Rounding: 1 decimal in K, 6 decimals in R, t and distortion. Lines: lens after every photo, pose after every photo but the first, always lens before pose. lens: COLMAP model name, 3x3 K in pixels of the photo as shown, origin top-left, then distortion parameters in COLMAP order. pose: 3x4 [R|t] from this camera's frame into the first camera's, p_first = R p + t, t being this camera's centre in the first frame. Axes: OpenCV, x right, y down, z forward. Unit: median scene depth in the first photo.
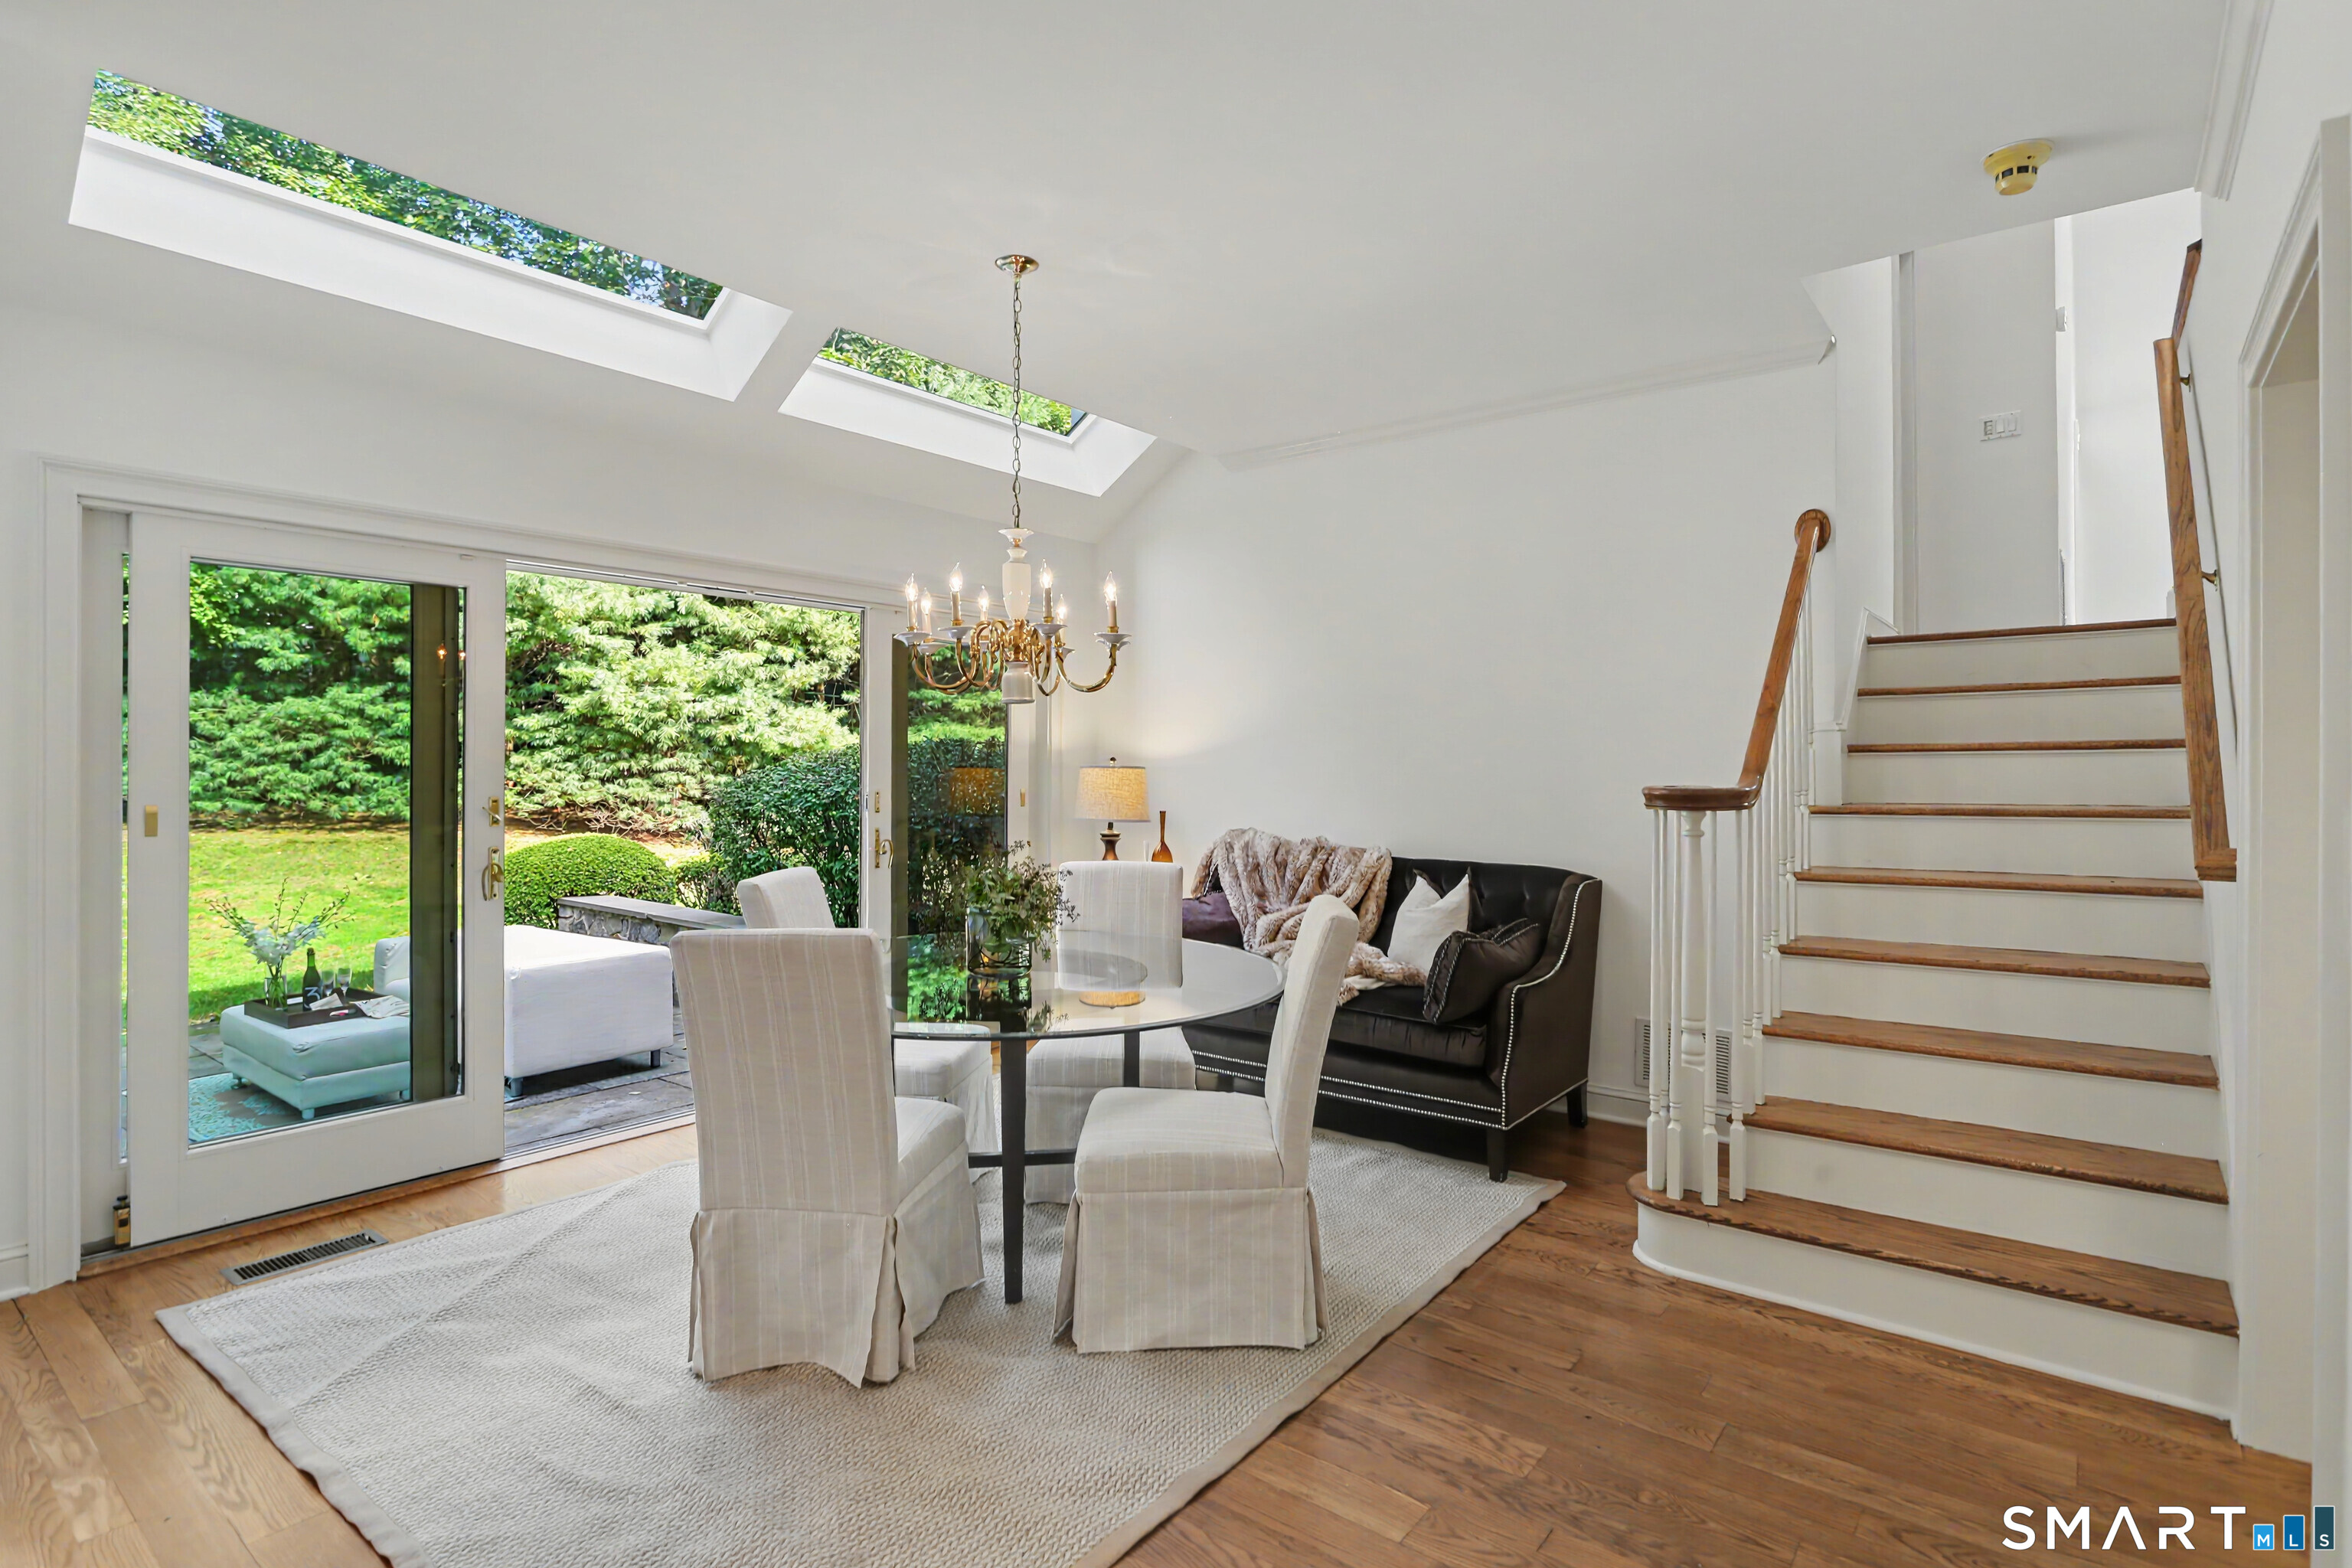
lens RADIAL K [[1178.1, 0, 1176.0], [0, 1178.1, 784.0], [0, 0, 1]] dist [-0.005443, -0.000408]
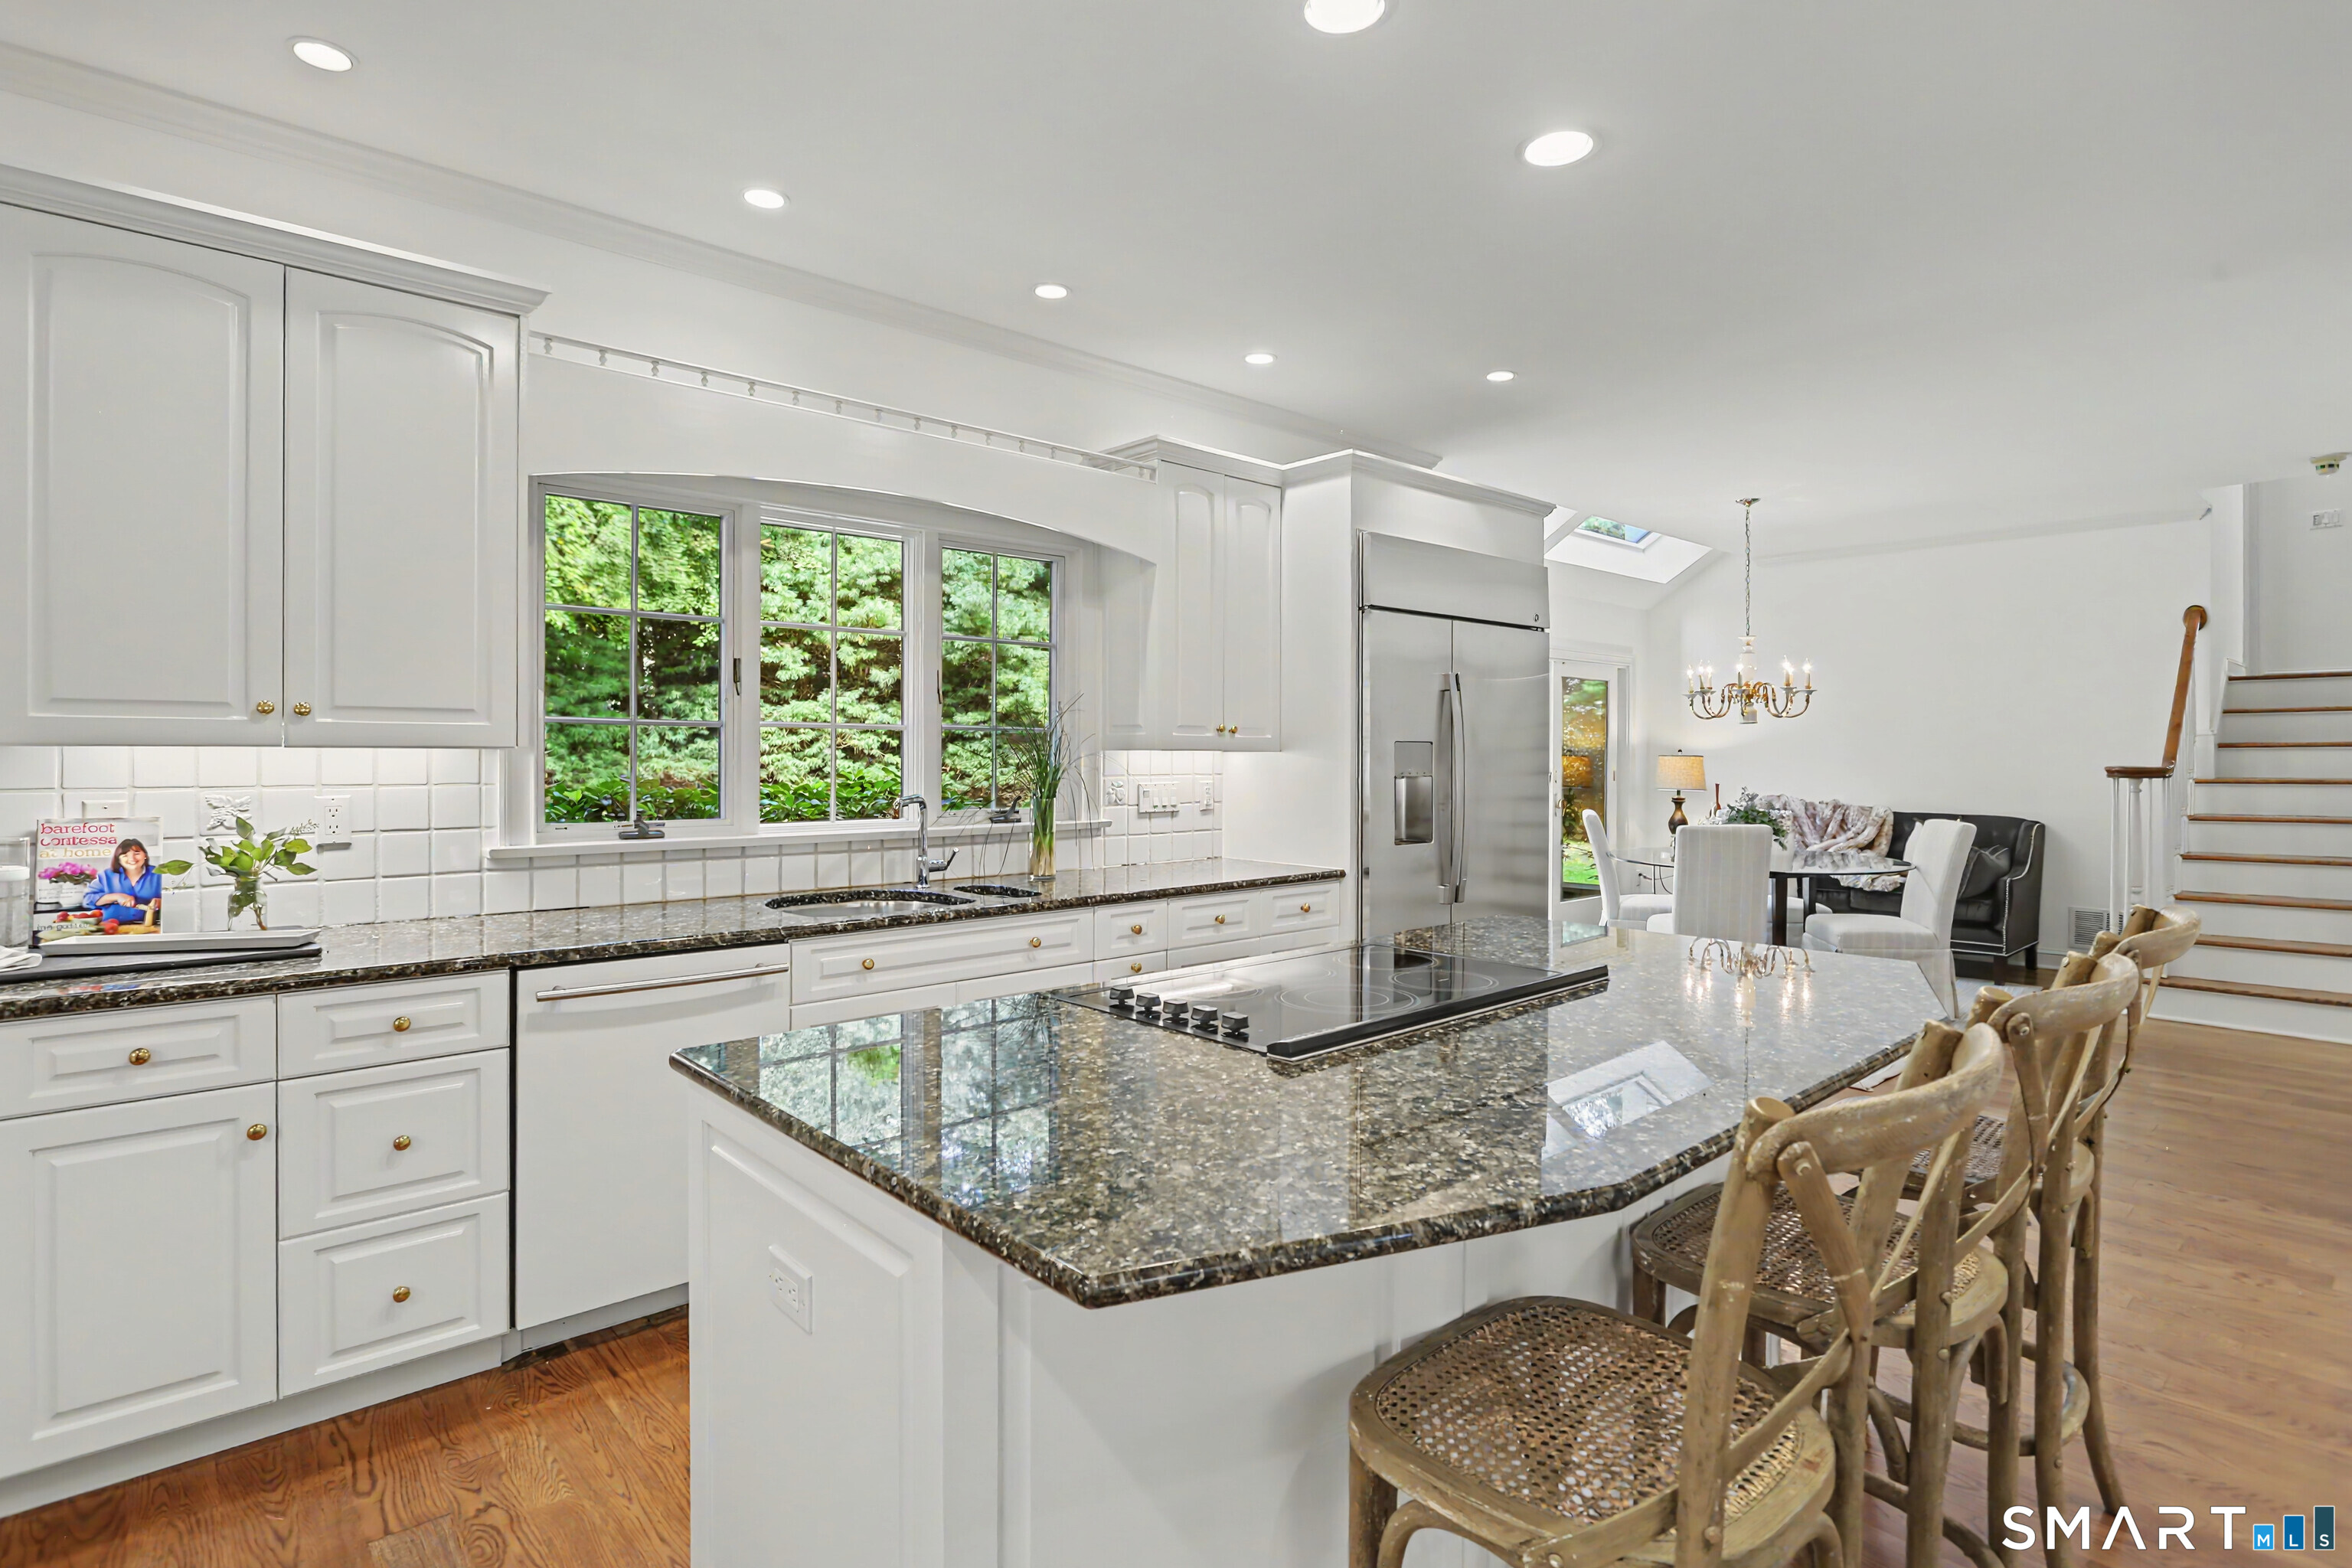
lens RADIAL K [[1178.1, 0, 1176.0], [0, 1178.1, 784.0], [0, 0, 1]] dist [-0.005443, -0.000408]
pose [[0.985309, 0.003345, -0.170748, -0.430079], [-0.001524, 0.999941, 0.010800, 0.006947], [0.170774, -0.010381, 0.985256, -0.641625]]
